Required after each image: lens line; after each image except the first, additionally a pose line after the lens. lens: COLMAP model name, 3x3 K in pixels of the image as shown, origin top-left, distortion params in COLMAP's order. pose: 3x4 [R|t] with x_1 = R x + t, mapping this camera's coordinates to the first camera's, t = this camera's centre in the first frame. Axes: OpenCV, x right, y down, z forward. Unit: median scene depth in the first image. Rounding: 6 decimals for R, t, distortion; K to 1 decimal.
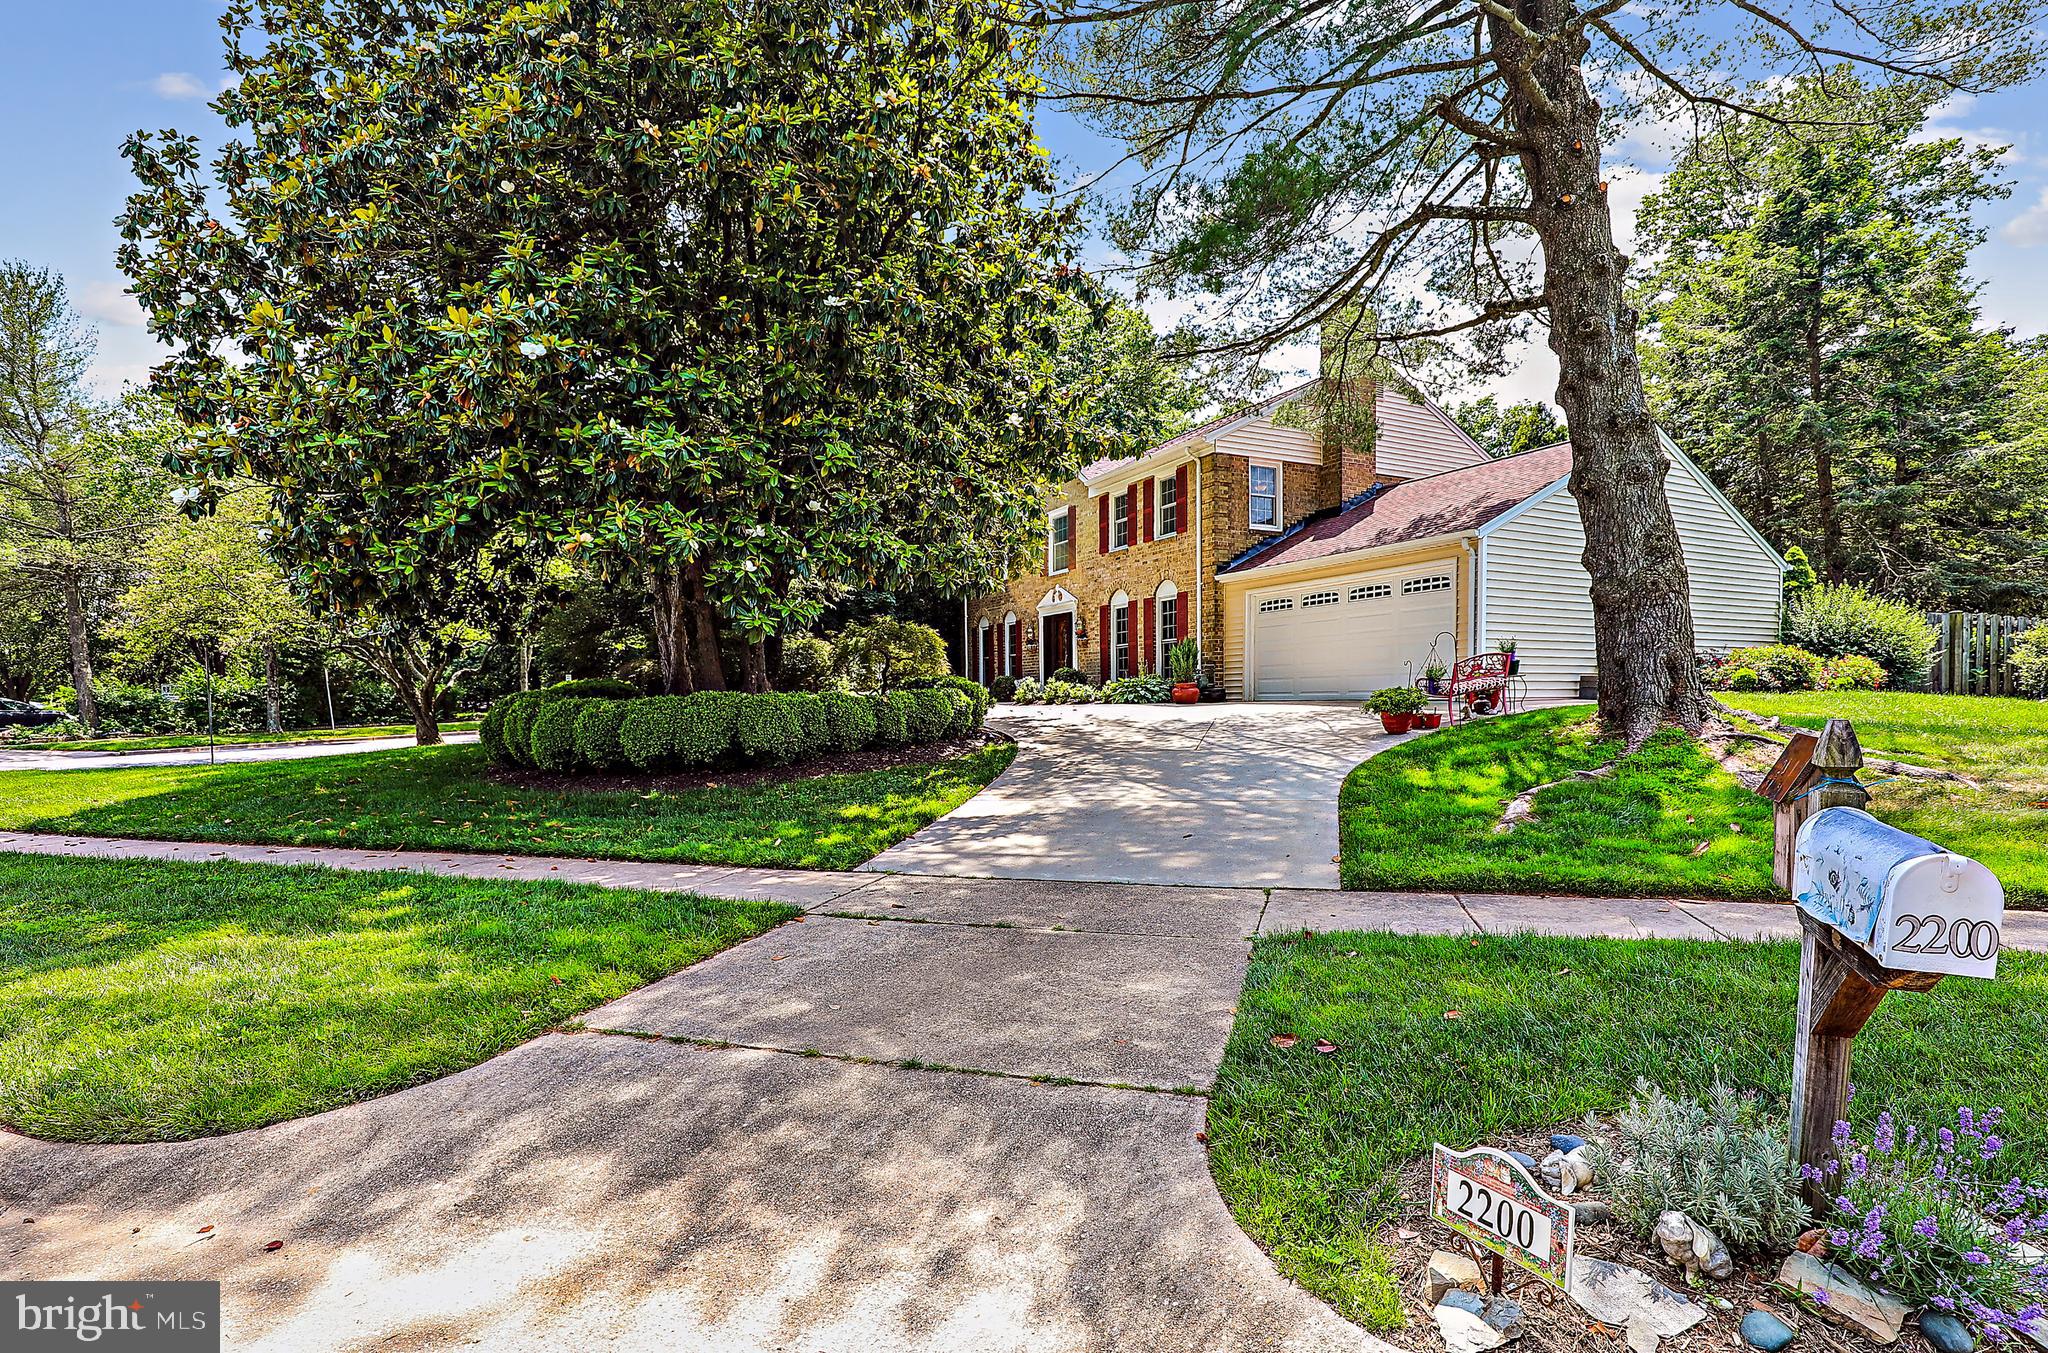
lens RADIAL K [[946.1, 0, 1020.8], [0, 946.1, 696.9], [0, 0, 1]] dist [-0.010778, 0.004749]
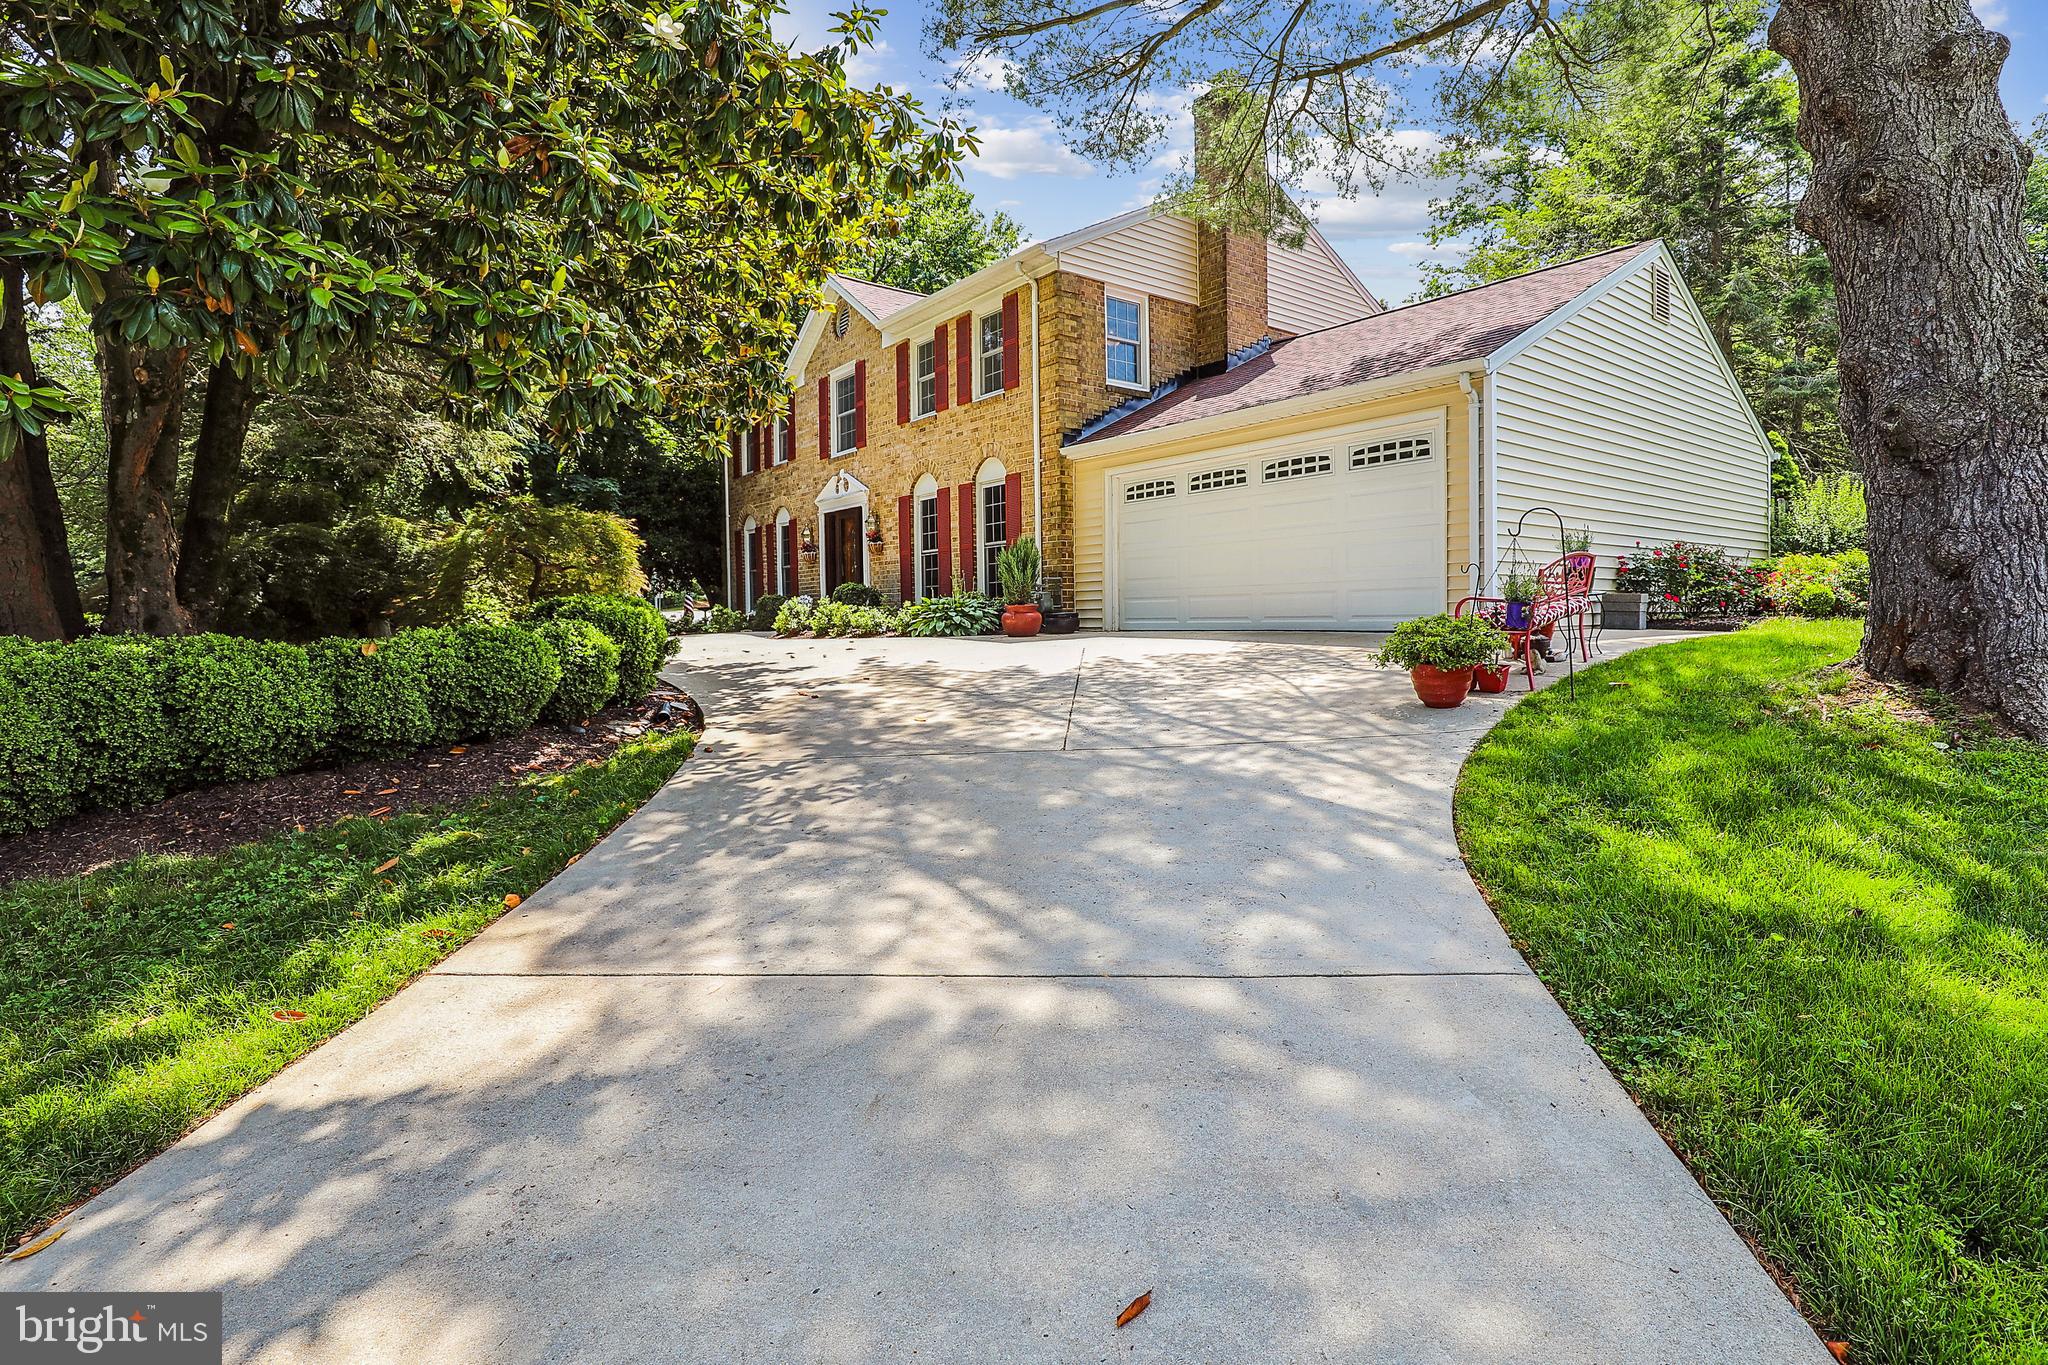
lens RADIAL K [[946.1, 0, 1043.1], [0, 946.1, 695.7], [0, 0, 1]] dist [-0.010778, 0.004749]
pose [[0.977585, -0.023211, 0.209257, 0.042659], [0.005419, 0.996349, 0.085202, -0.006842], [-0.210471, -0.082158, 0.974142, 0.302998]]
